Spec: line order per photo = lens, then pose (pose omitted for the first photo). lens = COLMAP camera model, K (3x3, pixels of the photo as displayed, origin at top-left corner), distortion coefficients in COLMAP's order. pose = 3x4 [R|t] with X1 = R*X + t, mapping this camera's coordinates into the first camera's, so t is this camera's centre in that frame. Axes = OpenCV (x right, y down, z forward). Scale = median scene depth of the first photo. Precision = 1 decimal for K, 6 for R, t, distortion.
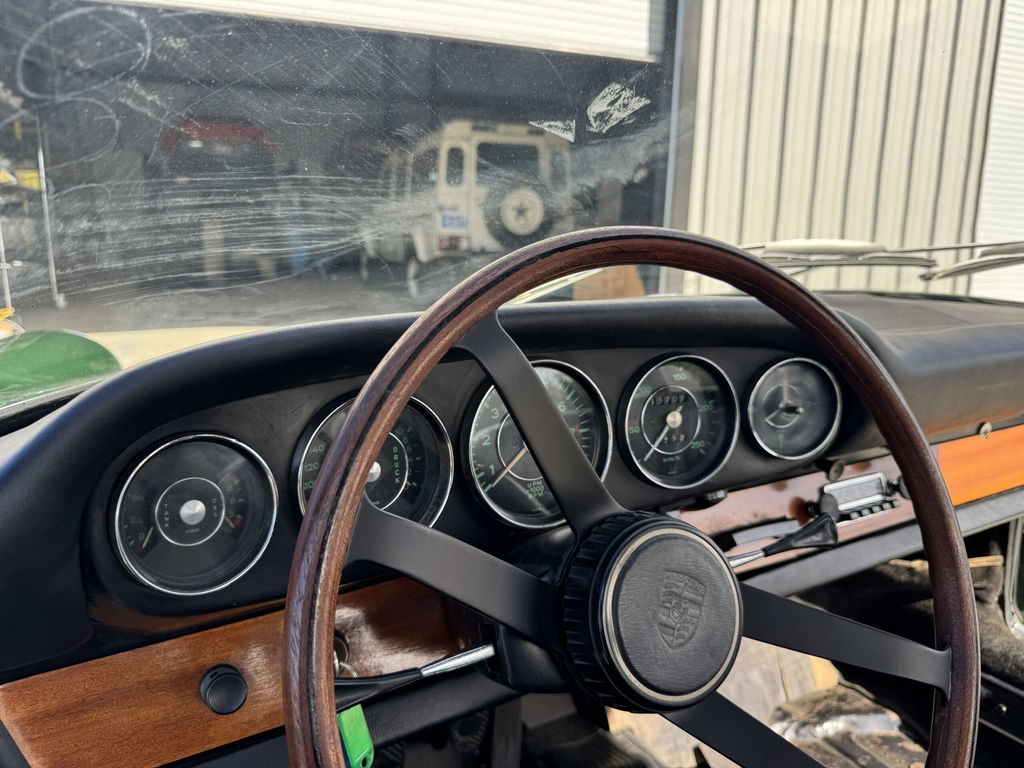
lens RADIAL K [[736.3, 0, 514.3], [0, 736.3, 379.3], [0, 0, 1]] dist [0.043754, -0.054928]
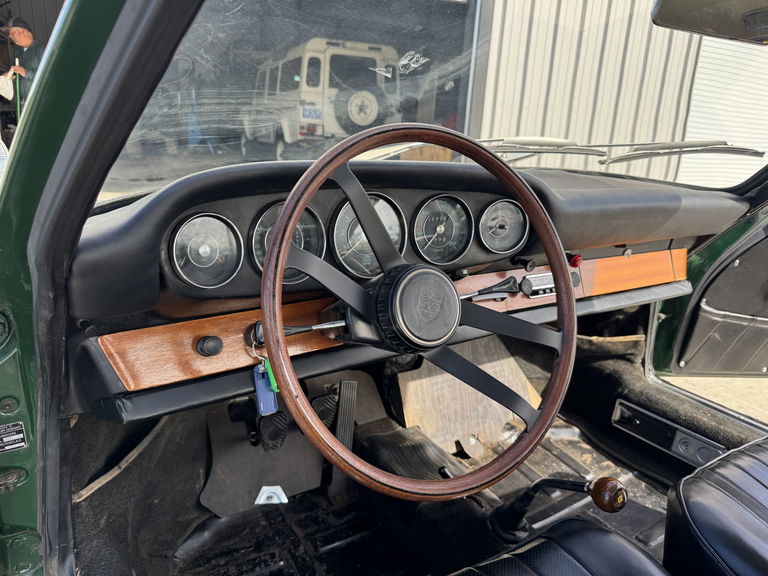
lens RADIAL K [[552.2, 0, 385.7], [0, 552.2, 284.5], [0, 0, 1]] dist [0.043754, -0.054928]
pose [[0.997739, 0.025767, 0.062078, -0.004837], [-0.030914, 0.996033, 0.083441, 0.047810], [-0.059682, -0.085171, 0.994577, -0.243240]]
